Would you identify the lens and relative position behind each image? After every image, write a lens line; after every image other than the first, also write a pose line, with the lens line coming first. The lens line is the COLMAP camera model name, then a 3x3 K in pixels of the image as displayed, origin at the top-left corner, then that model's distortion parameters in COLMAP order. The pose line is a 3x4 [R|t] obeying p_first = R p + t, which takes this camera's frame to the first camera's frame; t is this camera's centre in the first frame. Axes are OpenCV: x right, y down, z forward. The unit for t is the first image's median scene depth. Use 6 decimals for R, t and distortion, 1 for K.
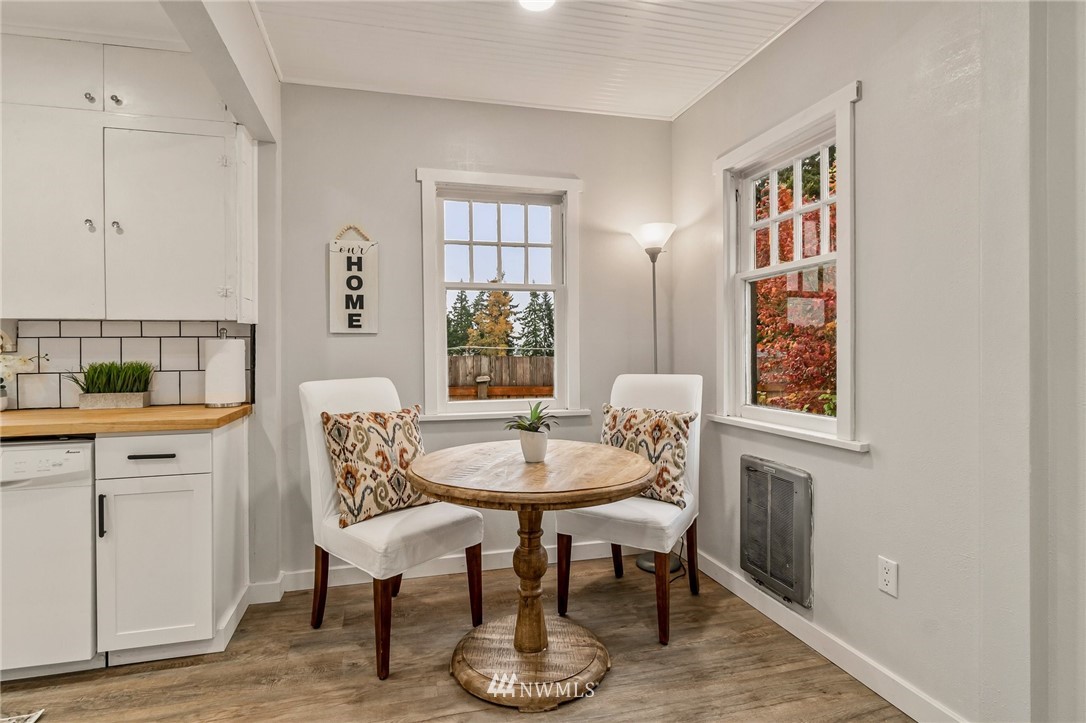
lens RADIAL K [[598.9, 0, 543.0], [0, 598.9, 361.5], [0, 0, 1]] dist [-0.006676, -0.001351]
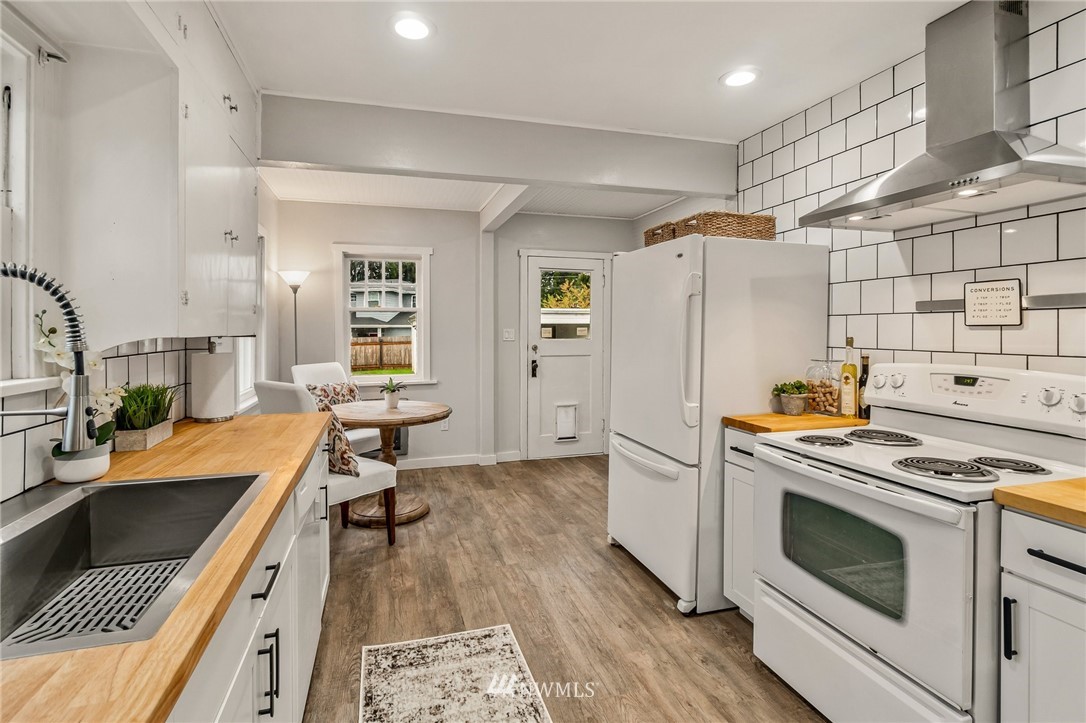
lens RADIAL K [[520.2, 0, 542.8], [0, 520.2, 337.8], [0, 0, 1]] dist [-0.000653, -0.000289]
pose [[-0.057877, -0.006097, 0.998305, -1.712560], [0.022485, 0.999720, 0.007409, -0.059611], [-0.998070, 0.022875, -0.057724, 0.584872]]
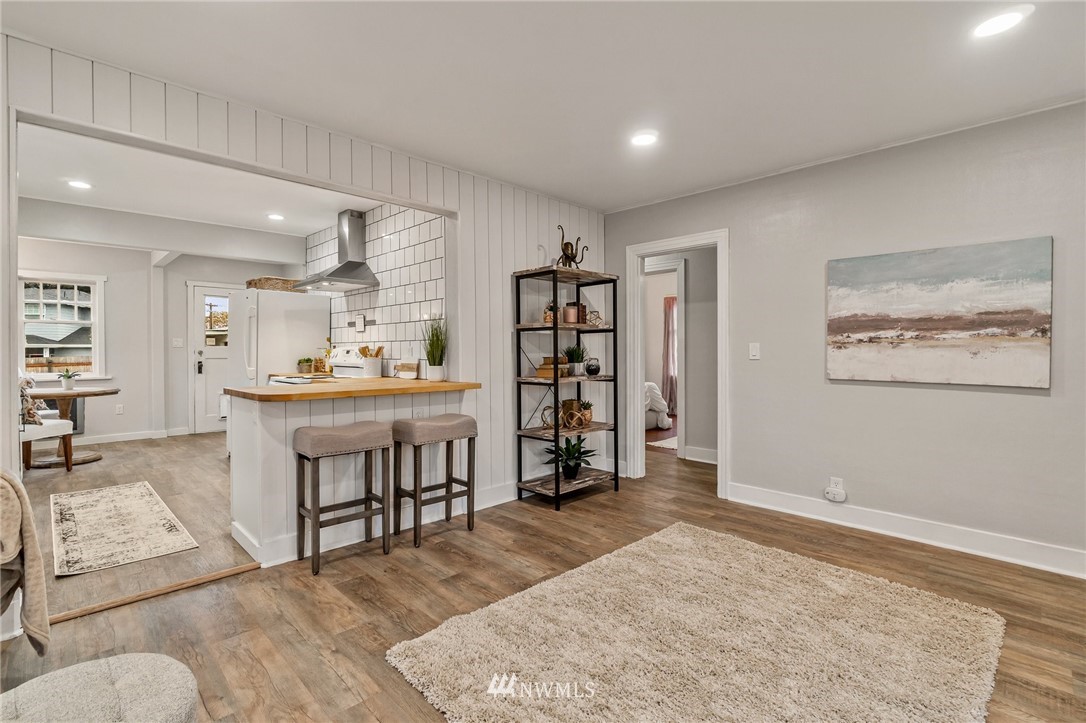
lens RADIAL K [[524.7, 0, 543.0], [0, 524.7, 361.5], [0, 0, 1]] dist [-0.003365, -0.000500]
pose [[-0.493102, -0.003963, 0.869962, -3.168242], [0.024583, 0.999527, 0.018487, 0.042878], [-0.869624, 0.030502, -0.492771, 0.264066]]
